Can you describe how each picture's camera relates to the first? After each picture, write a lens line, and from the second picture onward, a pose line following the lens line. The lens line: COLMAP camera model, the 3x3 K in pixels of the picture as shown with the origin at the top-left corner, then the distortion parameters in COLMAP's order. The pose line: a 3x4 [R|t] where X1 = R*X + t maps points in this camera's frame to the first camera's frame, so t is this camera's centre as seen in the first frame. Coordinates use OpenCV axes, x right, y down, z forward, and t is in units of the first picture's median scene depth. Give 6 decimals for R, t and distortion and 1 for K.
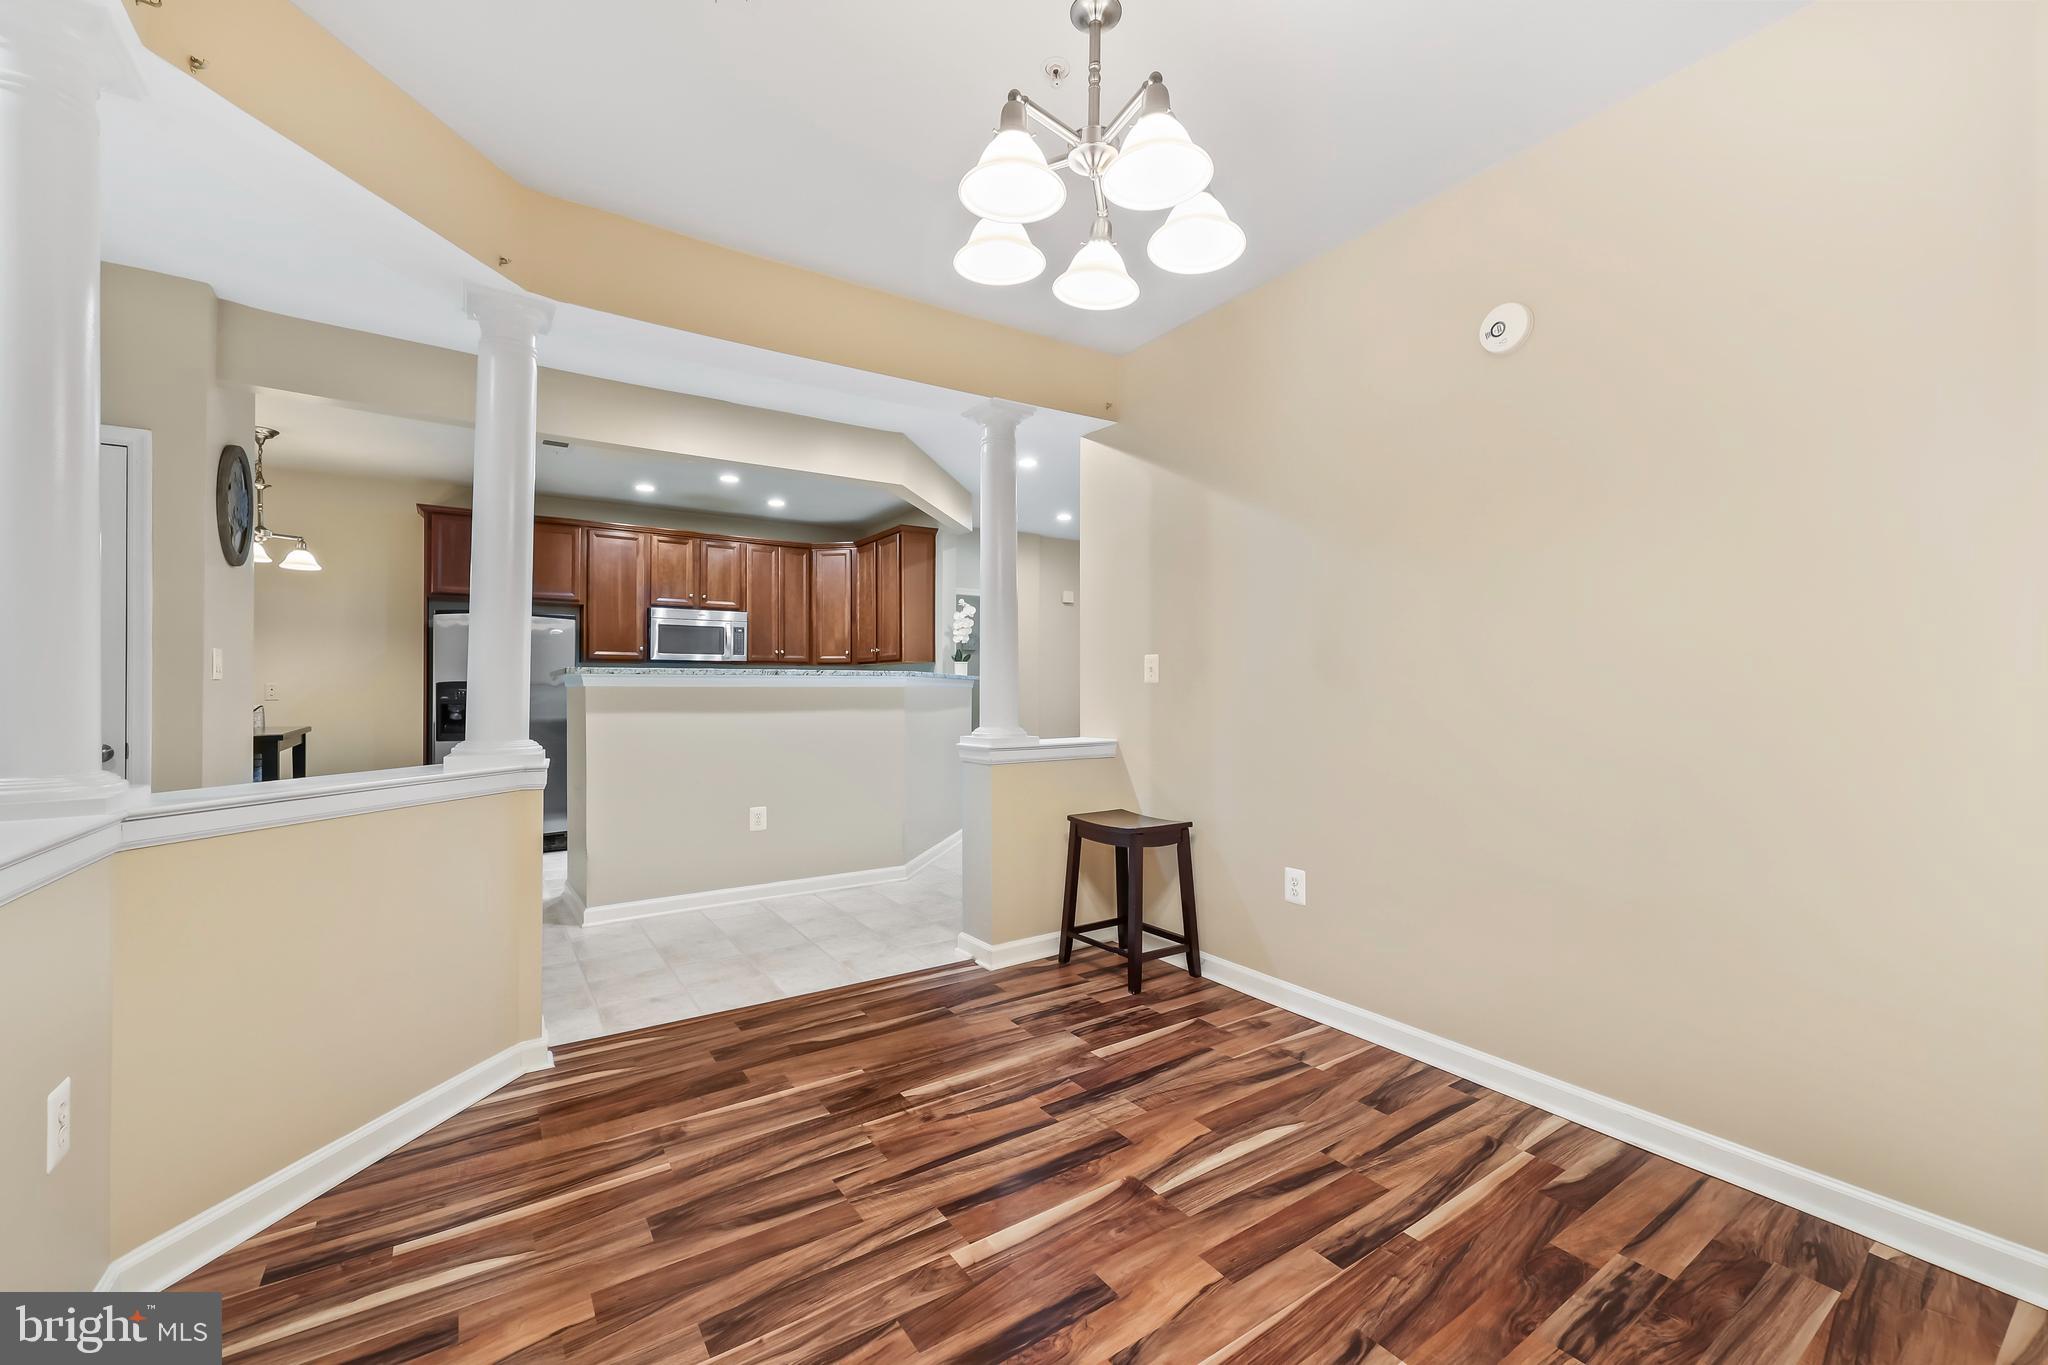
lens RADIAL K [[828.1, 0, 1029.2], [0, 828.1, 690.3], [0, 0, 1]] dist [0.000534, 0.000209]
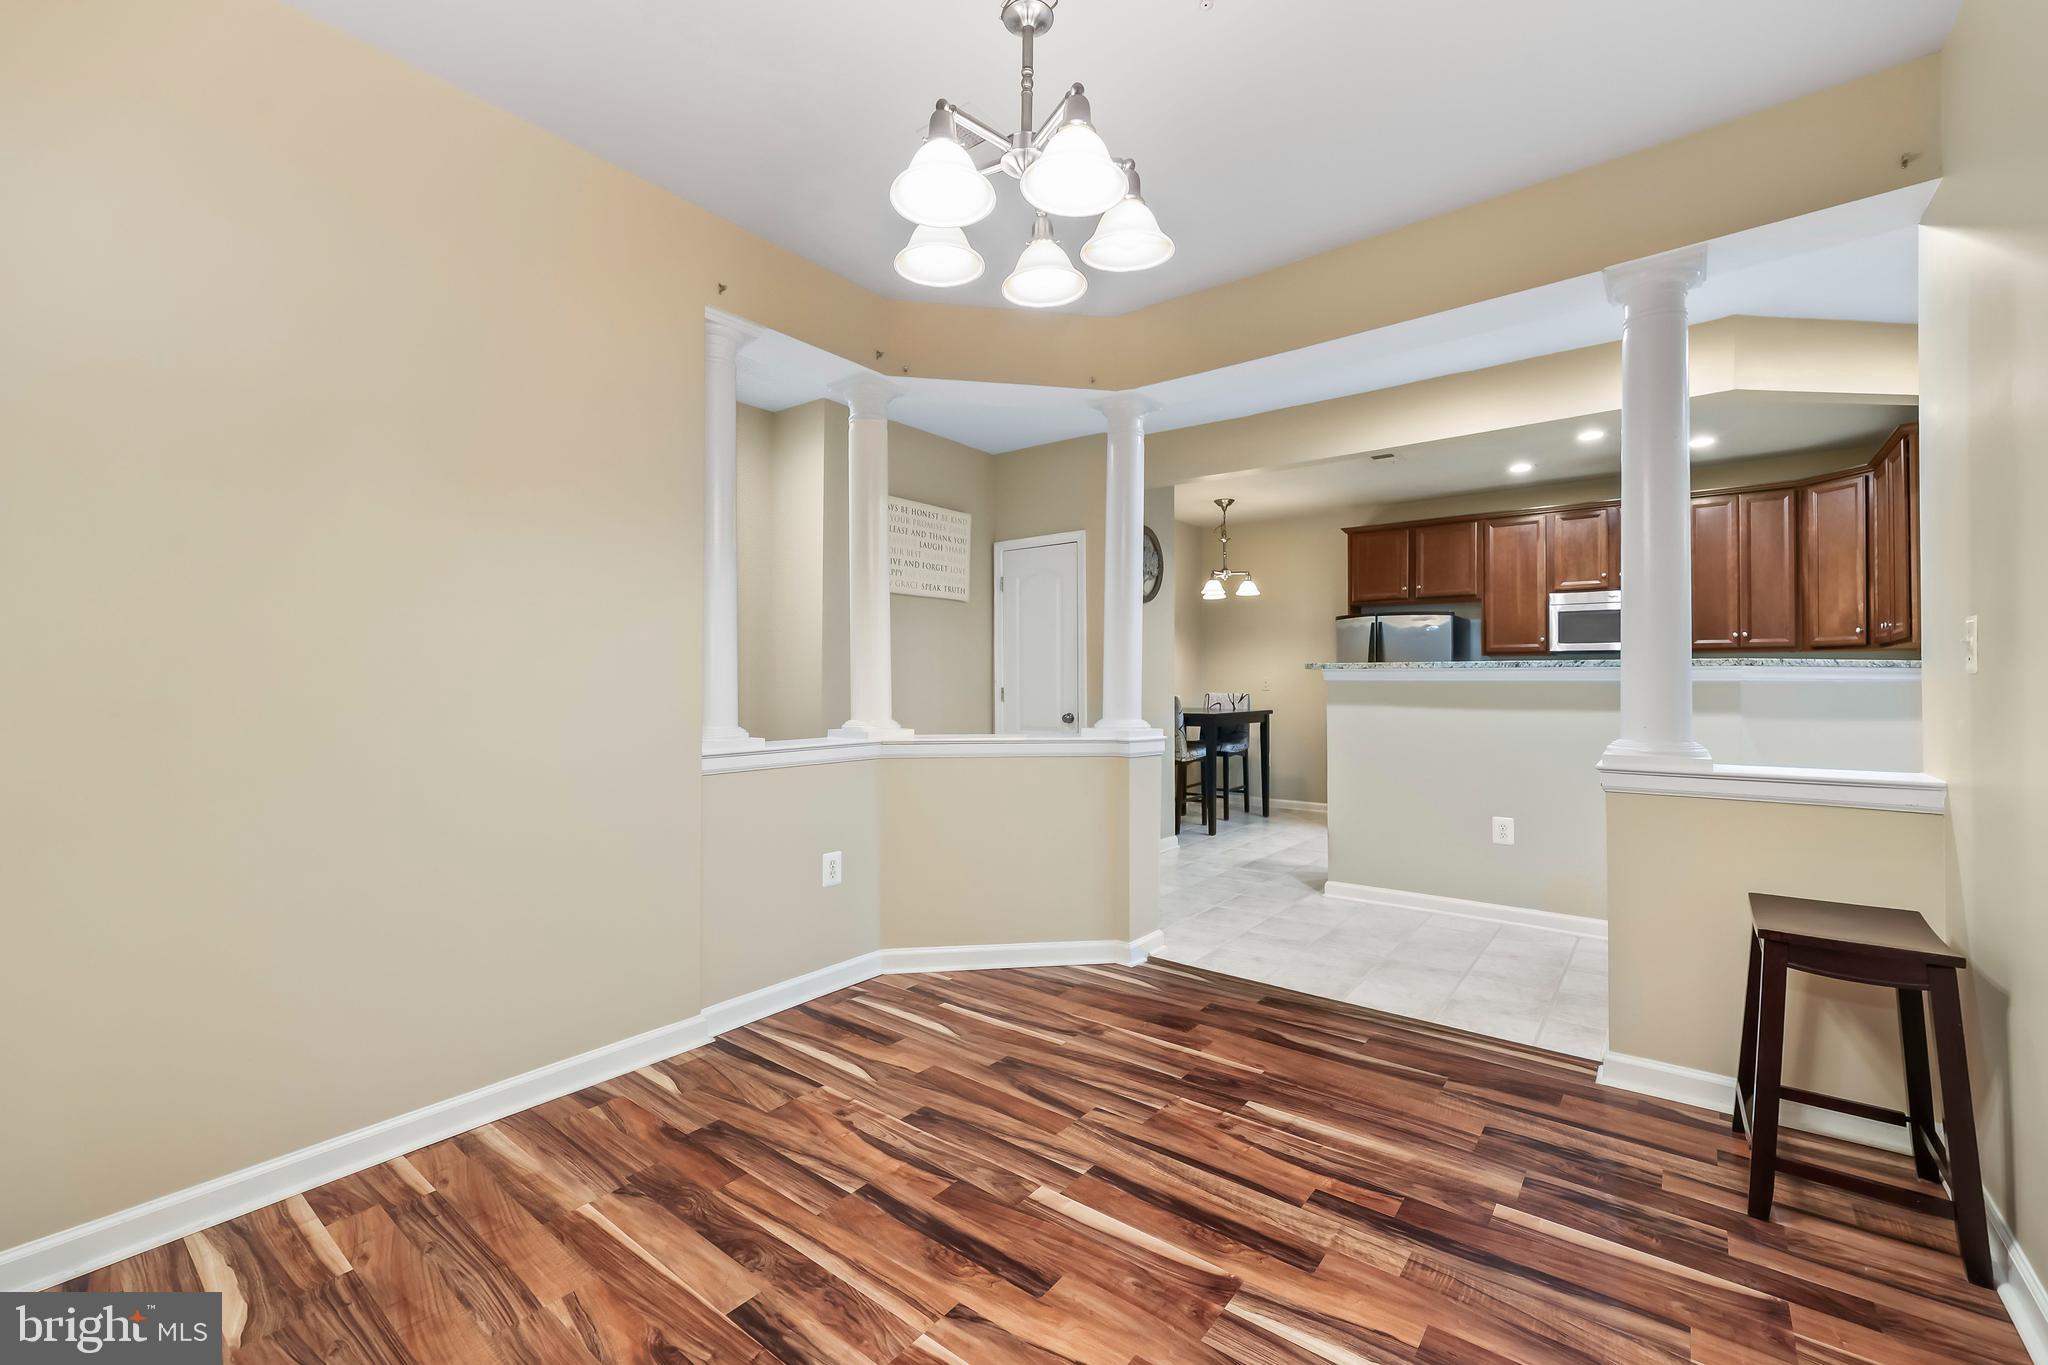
lens RADIAL K [[849.8, 0, 1024.0], [0, 849.8, 682.5], [0, 0, 1]] dist [-0.000453, -0.000055]
pose [[0.300562, 0.003014, -0.953757, 0.691349], [-0.004808, 0.999987, 0.001645, -0.002981], [0.953750, 0.004091, 0.300573, 0.436821]]
